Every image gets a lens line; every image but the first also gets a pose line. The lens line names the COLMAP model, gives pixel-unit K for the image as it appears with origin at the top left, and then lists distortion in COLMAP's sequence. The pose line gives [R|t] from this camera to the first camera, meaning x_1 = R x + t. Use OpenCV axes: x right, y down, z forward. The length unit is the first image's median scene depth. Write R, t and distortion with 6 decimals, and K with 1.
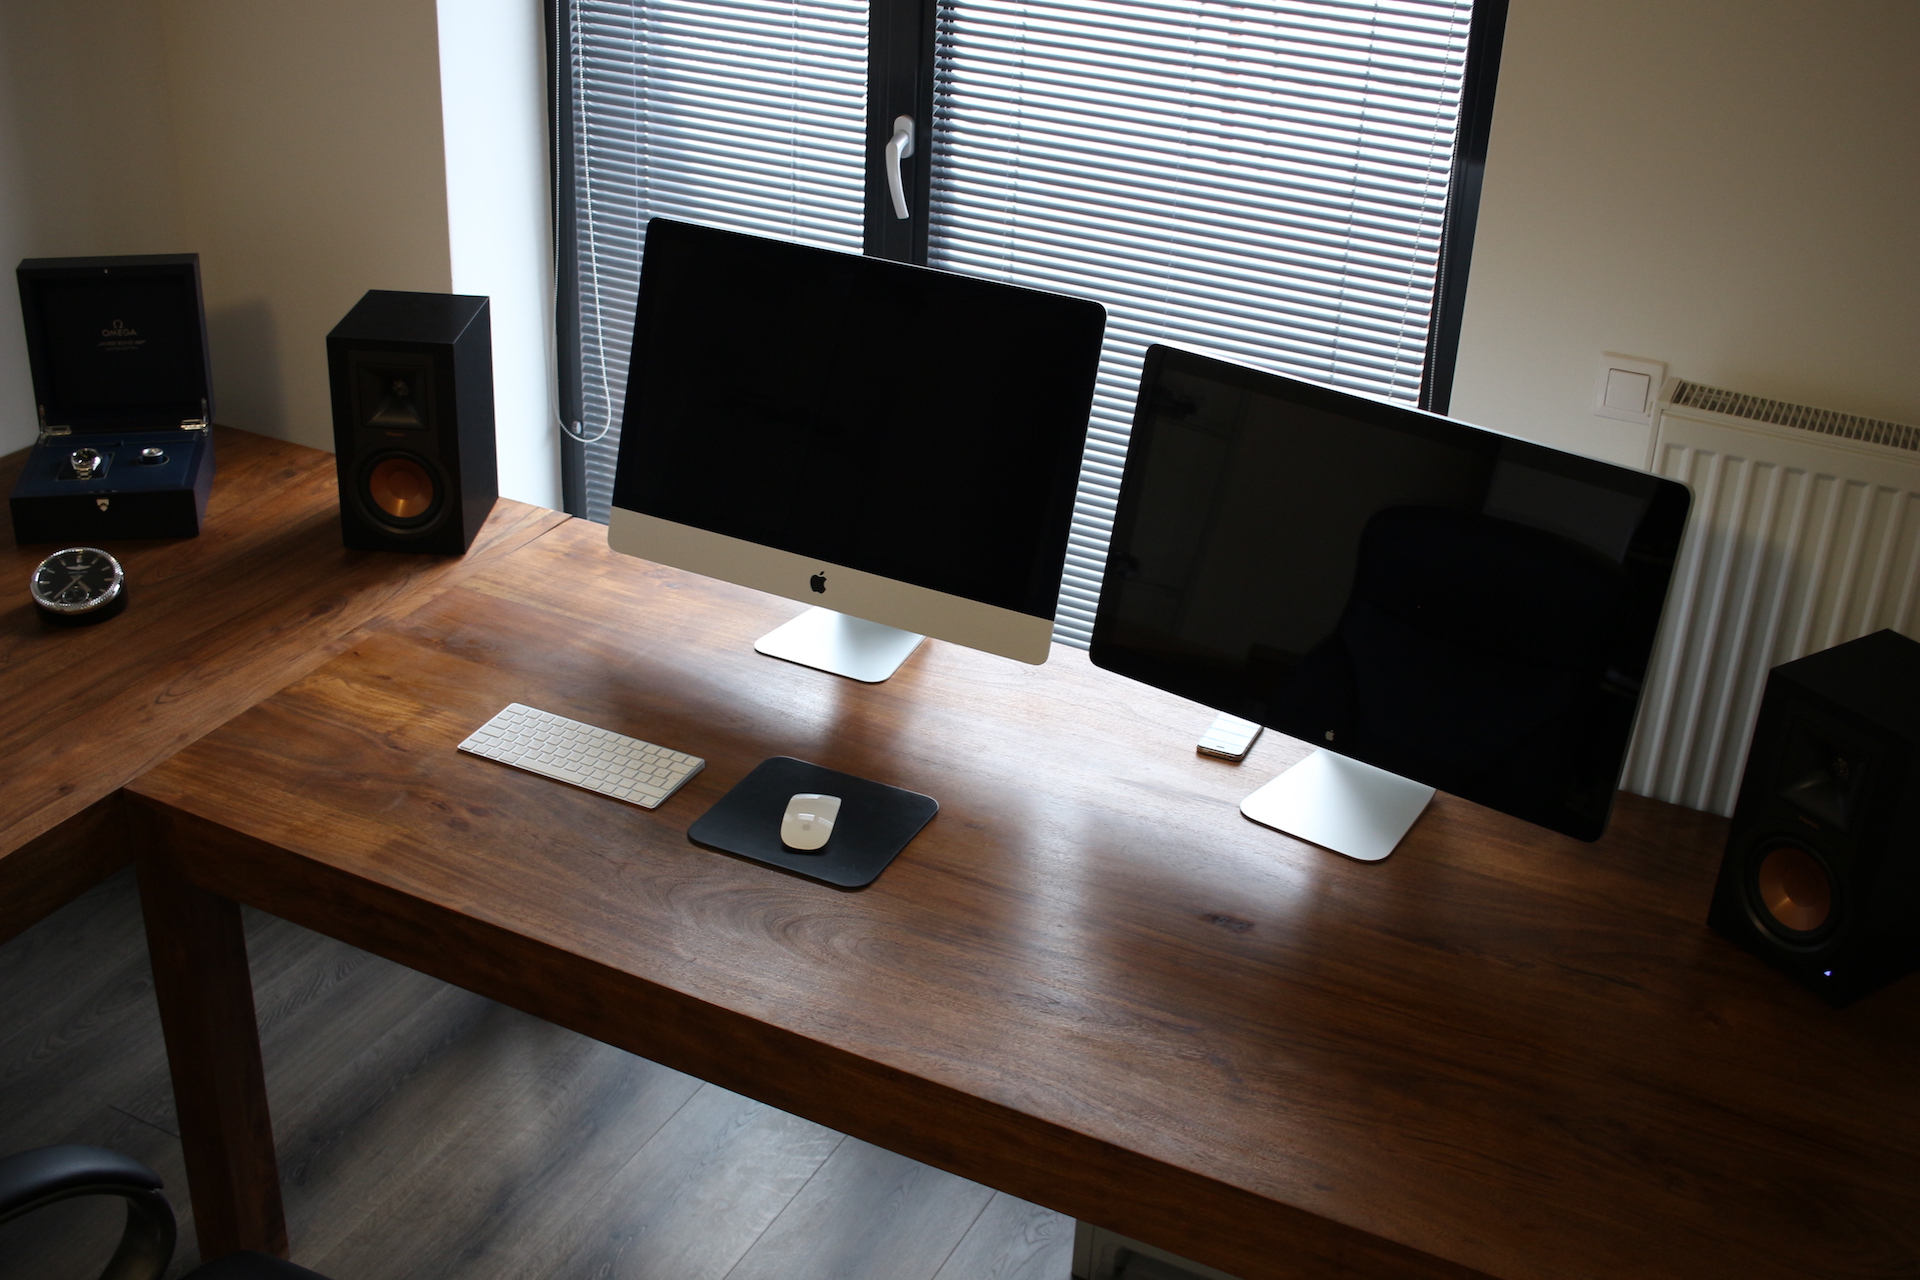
lens RADIAL K [[2127.0, 0, 960.0], [0, 2127.0, 640.0], [0, 0, 1]] dist [-0.124950, 0.118072]
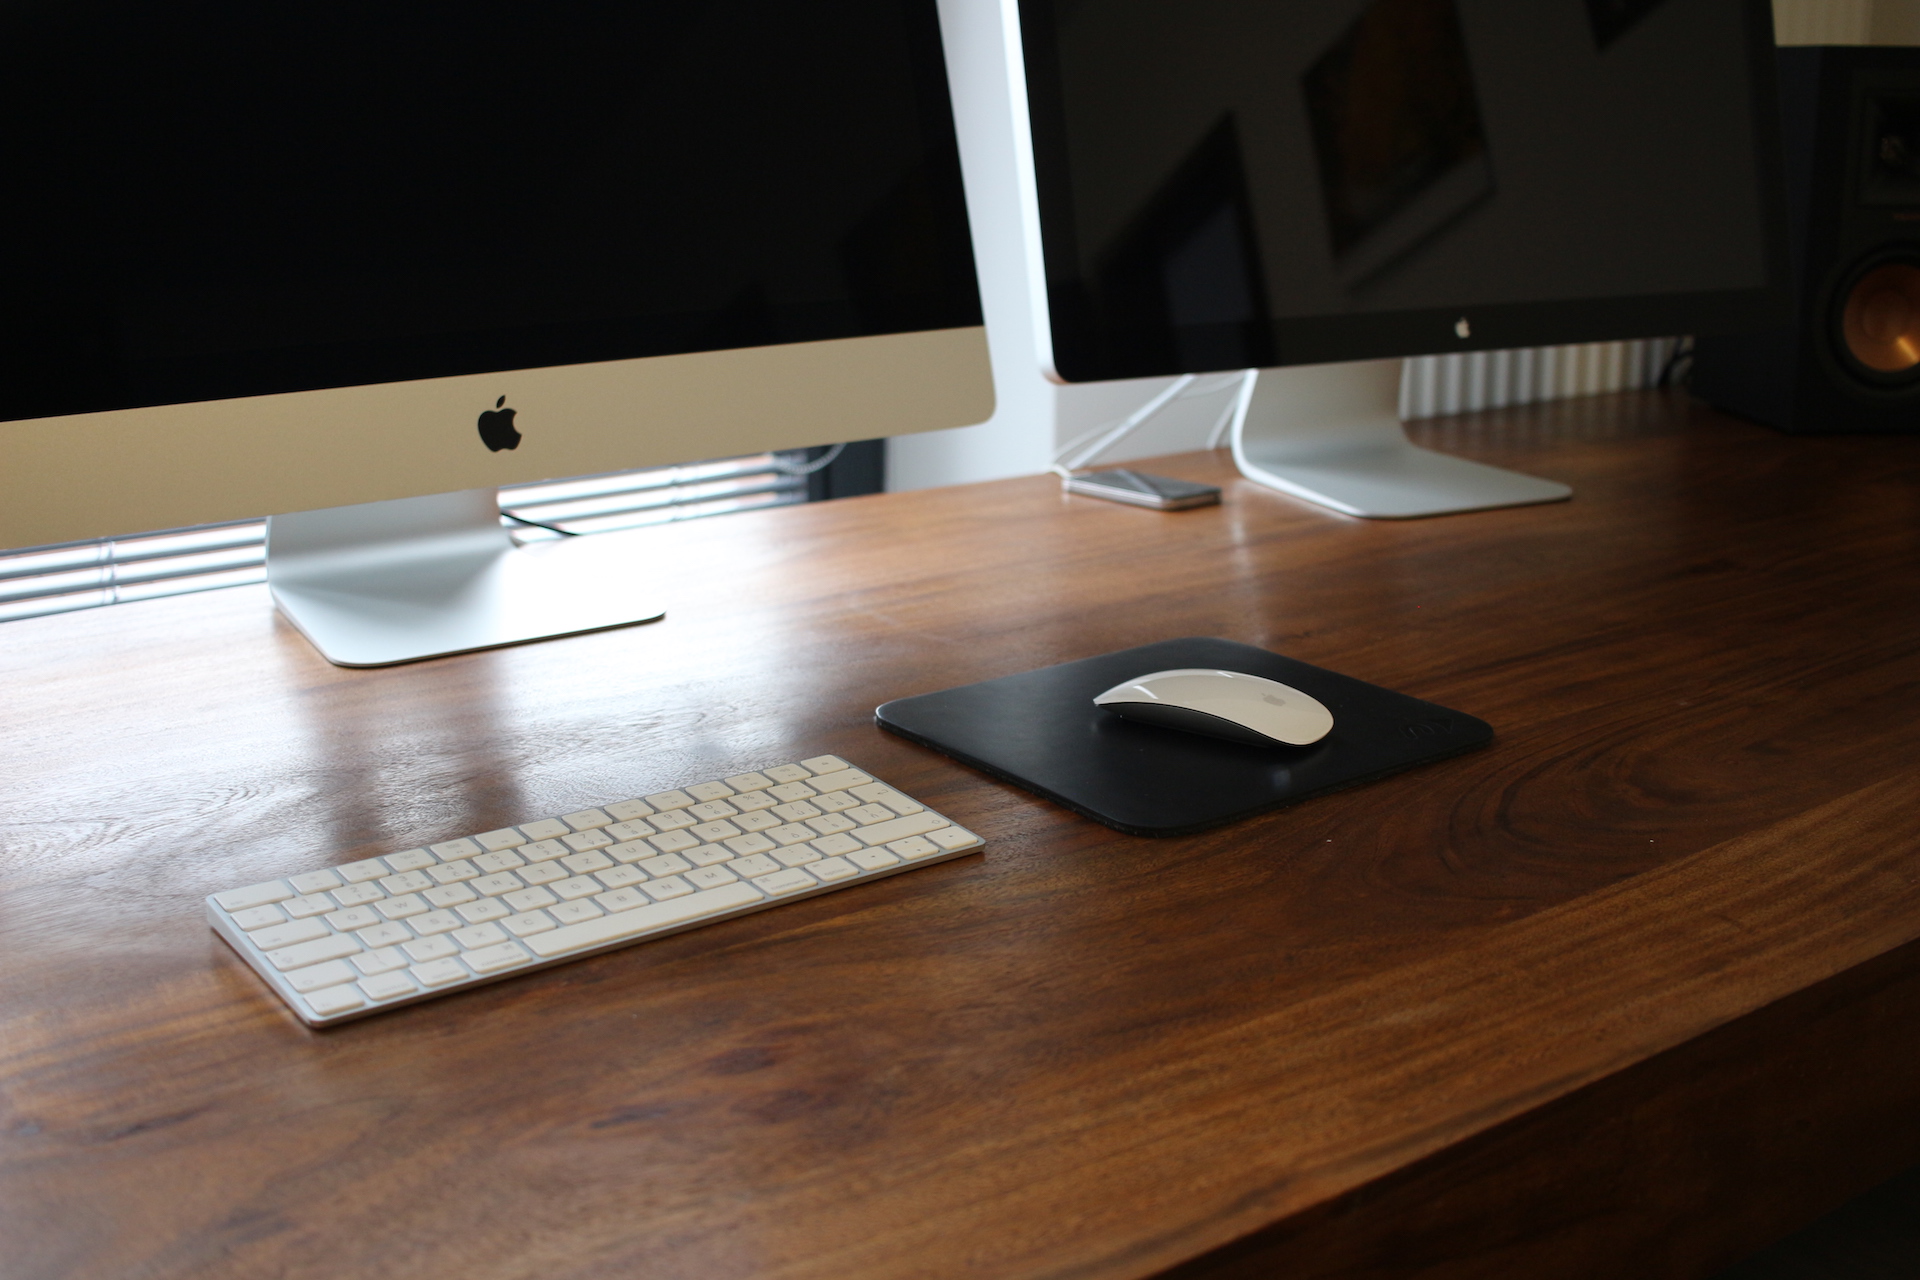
lens RADIAL K [[2127.0, 0, 960.0], [0, 2127.0, 640.0], [0, 0, 1]] dist [-0.124950, 0.118072]
pose [[0.473378, -0.280677, 0.834945, -0.357091], [0.427539, 0.901950, 0.060805, 0.022584], [-0.770145, 0.328188, 0.546964, 0.672867]]
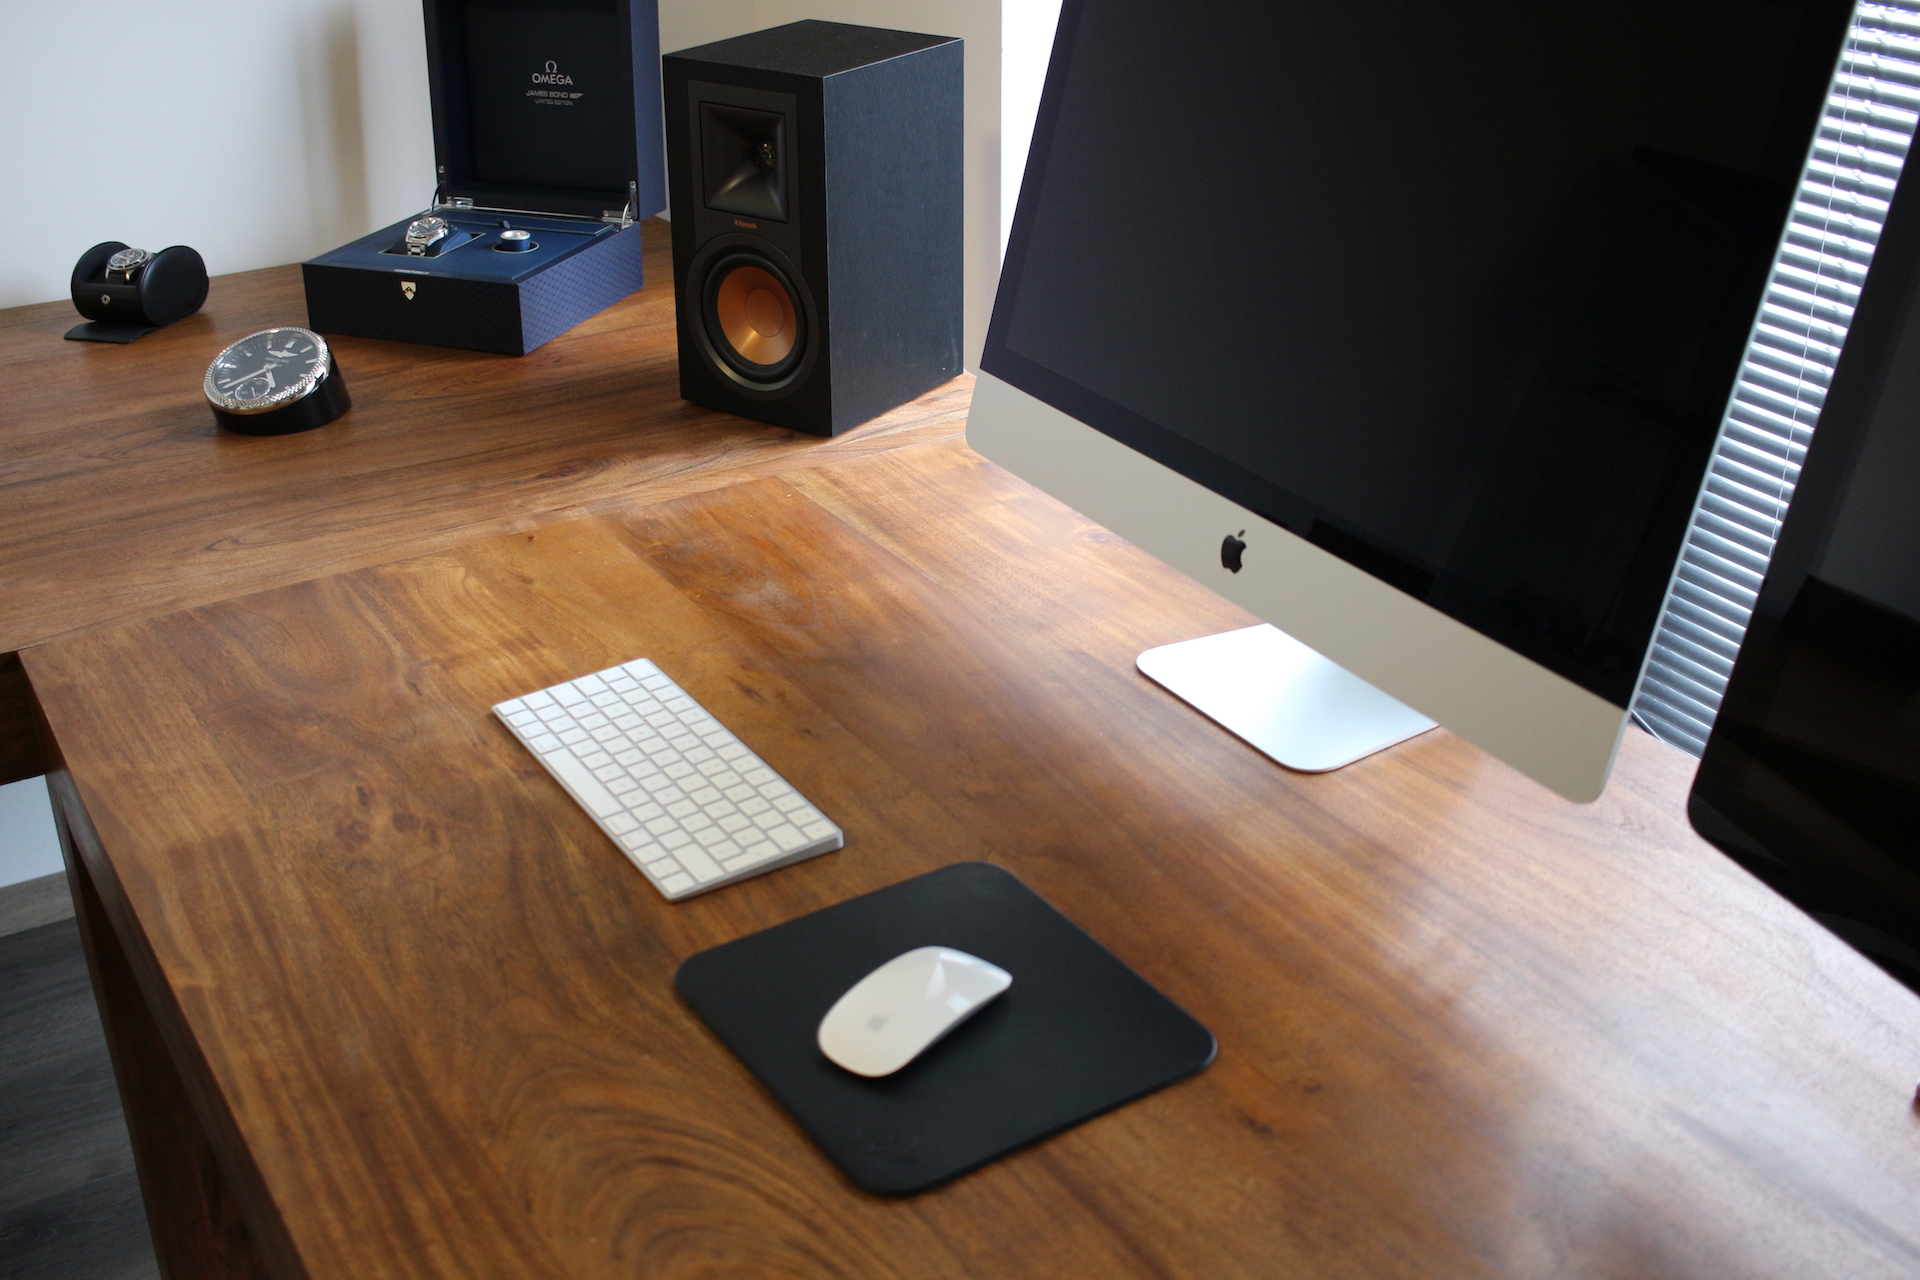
lens RADIAL K [[2127.0, 0, 960.0], [0, 2127.0, 640.0], [0, 0, 1]] dist [-0.124950, 0.118072]
pose [[0.846879, 0.189833, -0.496748, 0.124100], [-0.204759, 0.978497, 0.024852, -0.005302], [0.490784, 0.080667, 0.867539, 0.500057]]
